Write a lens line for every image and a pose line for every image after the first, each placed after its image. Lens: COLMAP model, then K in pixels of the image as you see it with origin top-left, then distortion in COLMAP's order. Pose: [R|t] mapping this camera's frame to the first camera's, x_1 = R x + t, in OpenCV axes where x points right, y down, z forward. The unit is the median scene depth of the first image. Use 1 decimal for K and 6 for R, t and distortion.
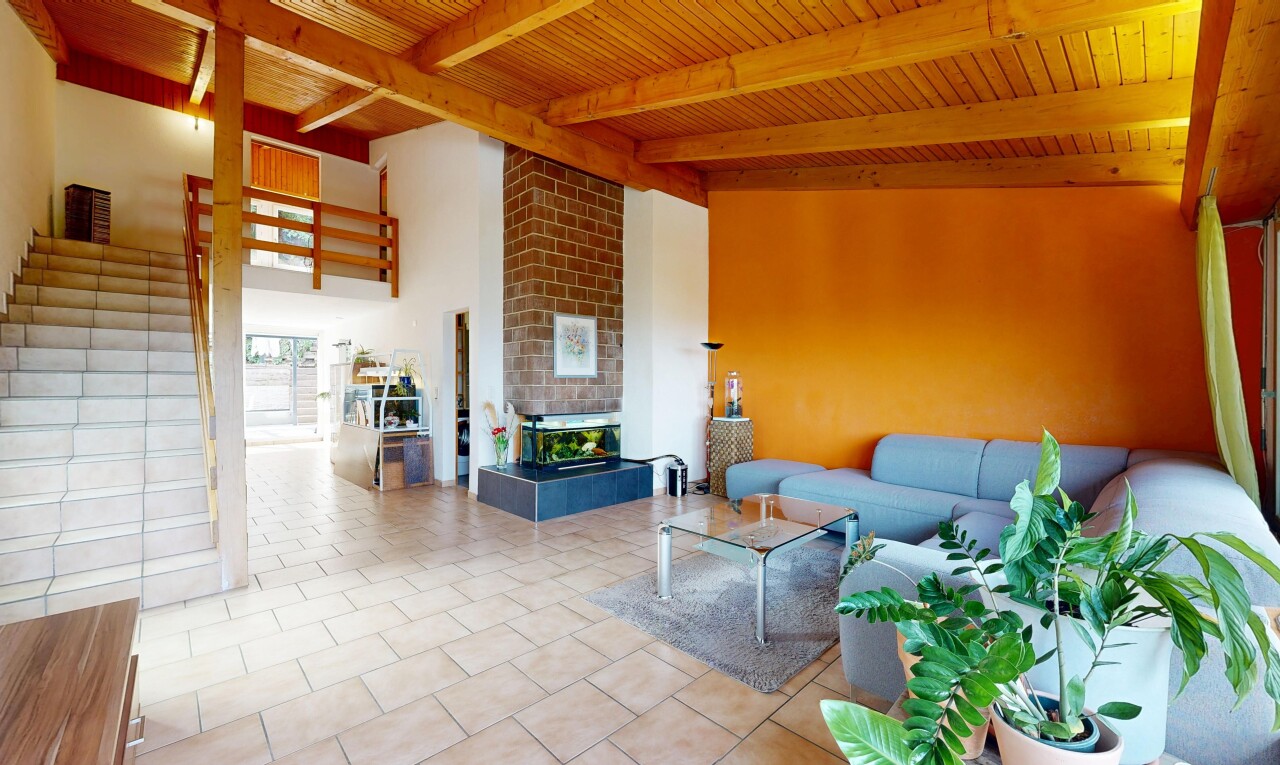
lens RADIAL K [[501.7, 0, 640.0], [0, 501.7, 382.5], [0, 0, 1]] dist [-0.001100, 0.000025]
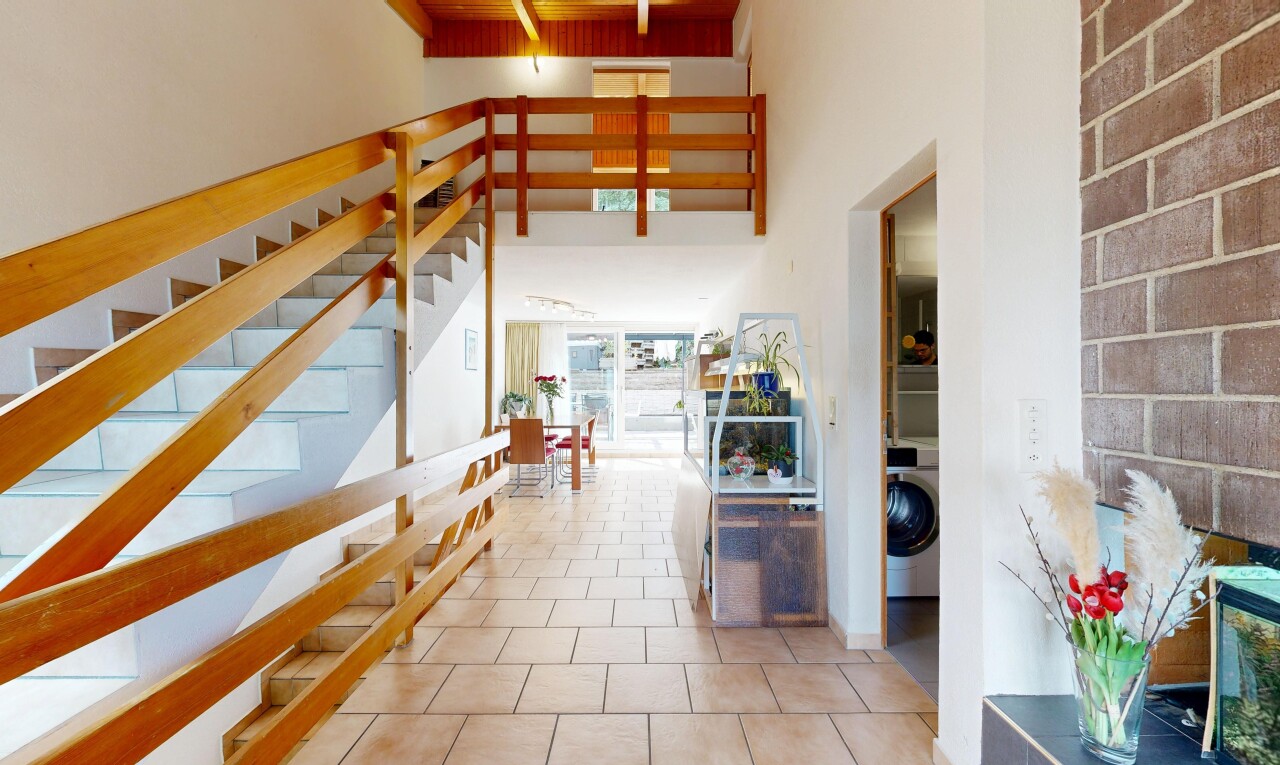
lens RADIAL K [[501.7, 0, 640.0], [0, 501.7, 382.5], [0, 0, 1]] dist [-0.001100, 0.000025]
pose [[0.723774, -0.005029, -0.690018, -0.230987], [-0.001421, 0.999960, -0.008779, 0.000916], [0.690035, 0.007335, 0.723739, 0.581087]]
